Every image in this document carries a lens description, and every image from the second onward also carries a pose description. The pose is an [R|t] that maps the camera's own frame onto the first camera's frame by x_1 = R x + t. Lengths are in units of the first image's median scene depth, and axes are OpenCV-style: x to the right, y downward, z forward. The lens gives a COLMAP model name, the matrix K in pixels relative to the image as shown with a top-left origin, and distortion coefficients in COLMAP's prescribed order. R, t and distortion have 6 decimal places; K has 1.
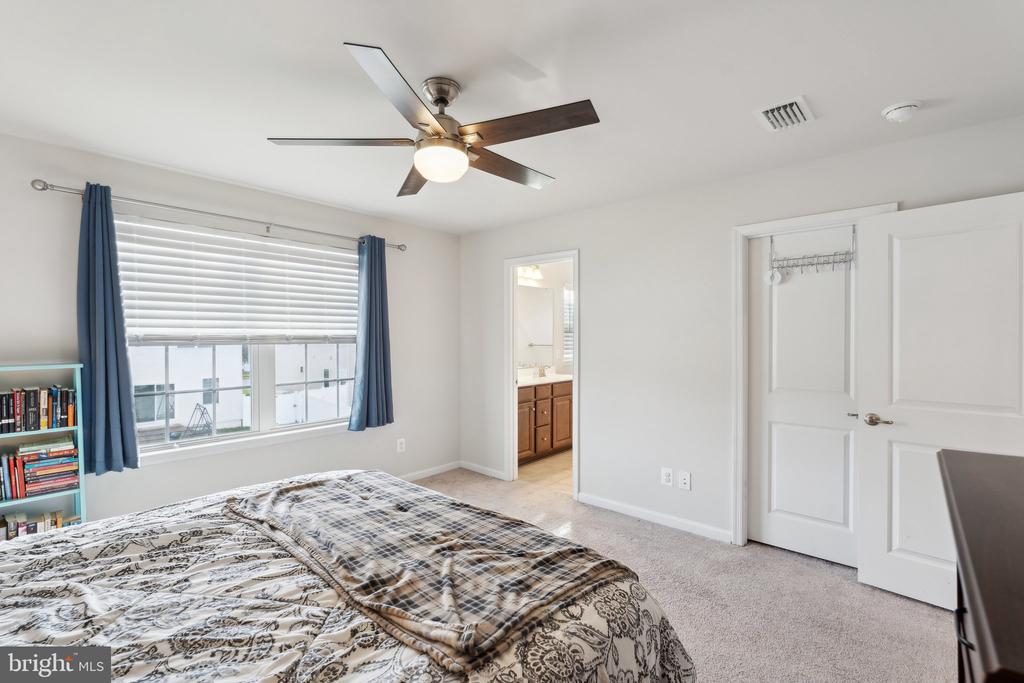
lens RADIAL K [[459.7, 0, 512.5], [0, 459.7, 336.3], [0, 0, 1]] dist [-0.004089, 0.000018]
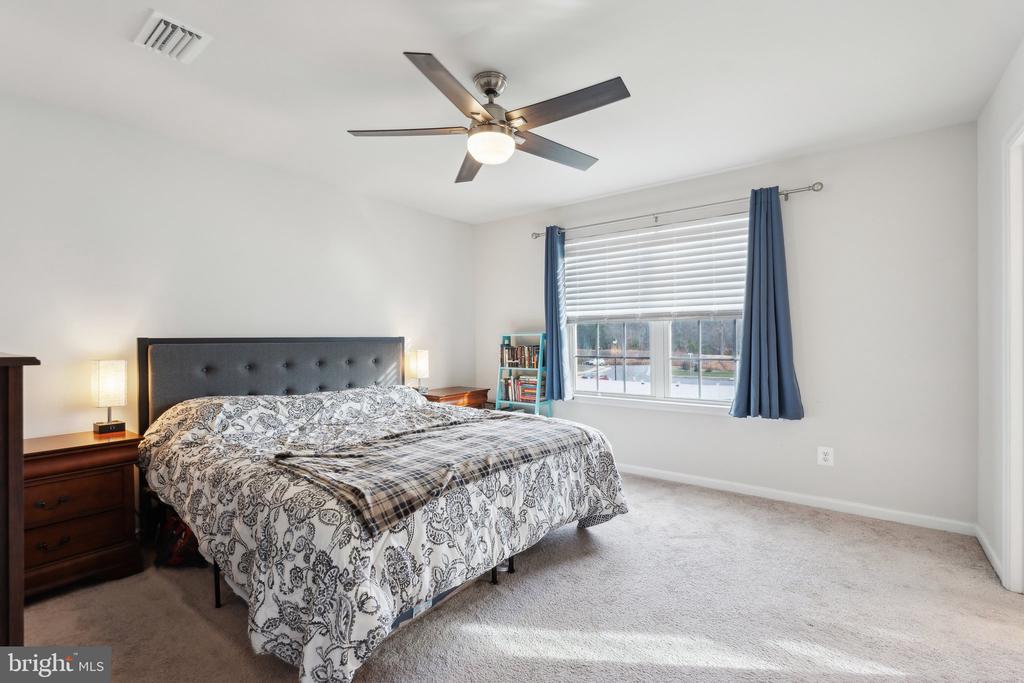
lens RADIAL K [[463.5, 0, 512.0], [0, 463.5, 341.5], [0, 0, 1]] dist [-0.000986, -0.000059]
pose [[0.055135, 0.005859, -0.998462, 0.826193], [0.006551, 0.999959, 0.006230, 0.081378], [0.998457, -0.006884, 0.055094, 0.814200]]
